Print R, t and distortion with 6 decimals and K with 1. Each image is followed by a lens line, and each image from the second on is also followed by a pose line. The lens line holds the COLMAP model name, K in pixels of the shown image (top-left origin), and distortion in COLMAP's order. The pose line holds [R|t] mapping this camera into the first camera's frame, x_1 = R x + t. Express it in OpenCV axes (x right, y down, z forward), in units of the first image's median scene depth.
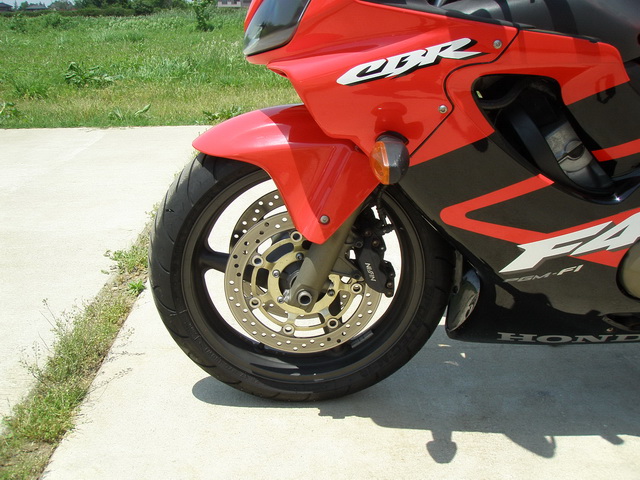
lens RADIAL K [[711.0, 0, 315.5], [0, 711.0, 248.2], [0, 0, 1]] dist [-0.209026, 0.196971]
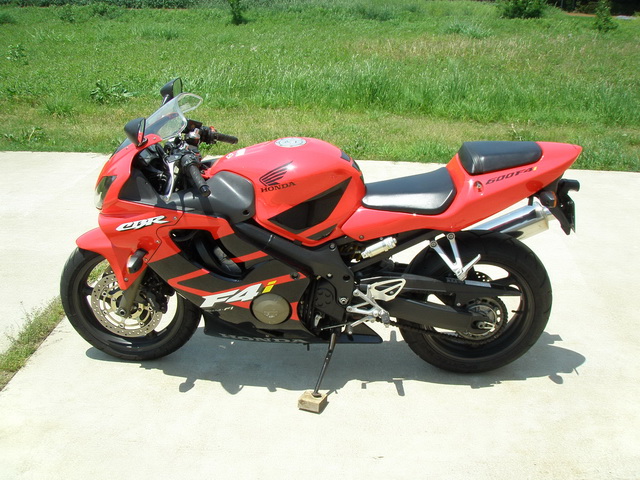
lens RADIAL K [[711.0, 0, 315.5], [0, 711.0, 248.2], [0, 0, 1]] dist [-0.209026, 0.196971]
pose [[0.996971, 0.043053, -0.064770, 0.734120], [-0.040879, 0.998568, 0.034522, -0.235093], [0.066163, -0.031770, 0.997303, -1.156471]]
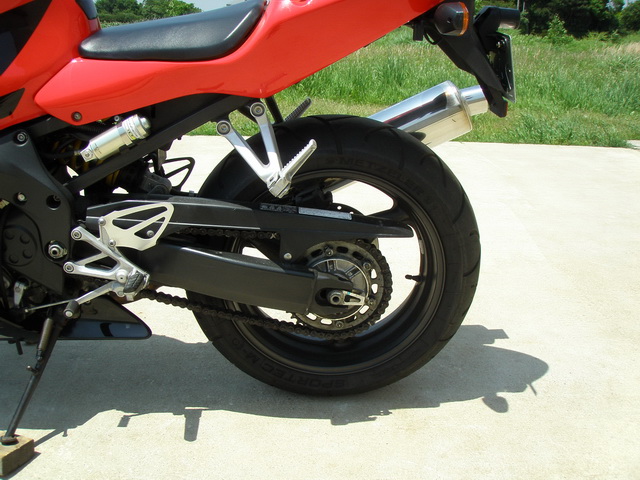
lens RADIAL K [[711.0, 0, 315.5], [0, 711.0, 248.2], [0, 0, 1]] dist [-0.209026, 0.196971]
pose [[0.999634, 0.022611, -0.014833, 1.099687], [-0.022824, 0.999636, -0.014397, -0.002173], [0.014502, 0.014730, 0.999786, -0.060206]]
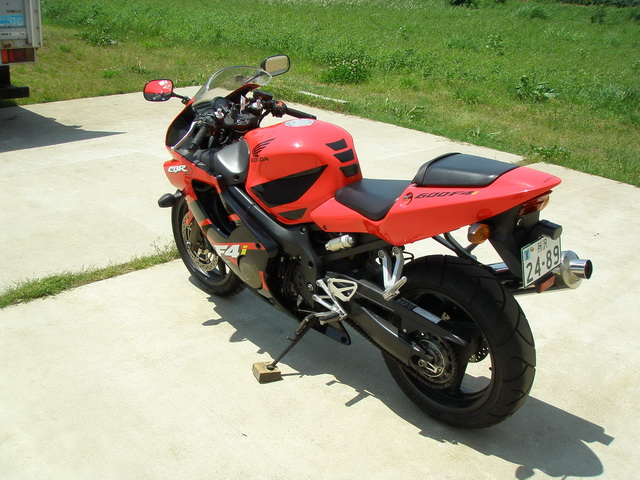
lens RADIAL K [[711.0, 0, 315.5], [0, 711.0, 248.2], [0, 0, 1]] dist [-0.209026, 0.196971]
pose [[0.654645, 0.294639, -0.696153, 2.161592], [-0.266639, 0.951724, 0.152066, -0.448840], [0.707350, 0.086073, 0.701604, -0.515067]]
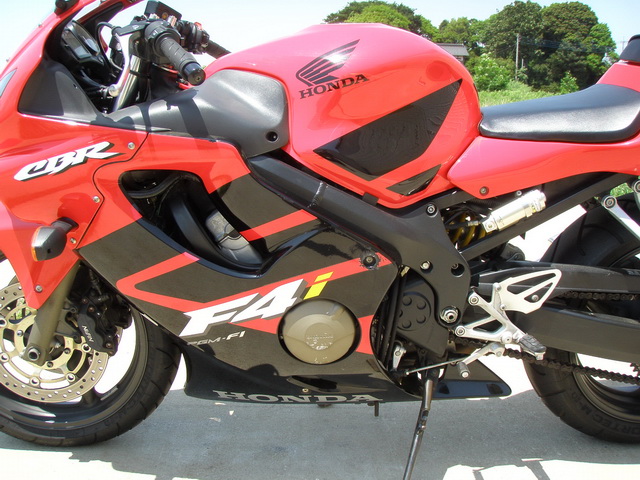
lens RADIAL K [[711.0, 0, 315.5], [0, 711.0, 248.2], [0, 0, 1]] dist [-0.209026, 0.196971]
pose [[0.999840, 0.009185, -0.015320, 0.483256], [-0.010590, 0.995491, -0.094262, -0.003095], [0.014385, 0.094409, 0.995430, -0.159262]]
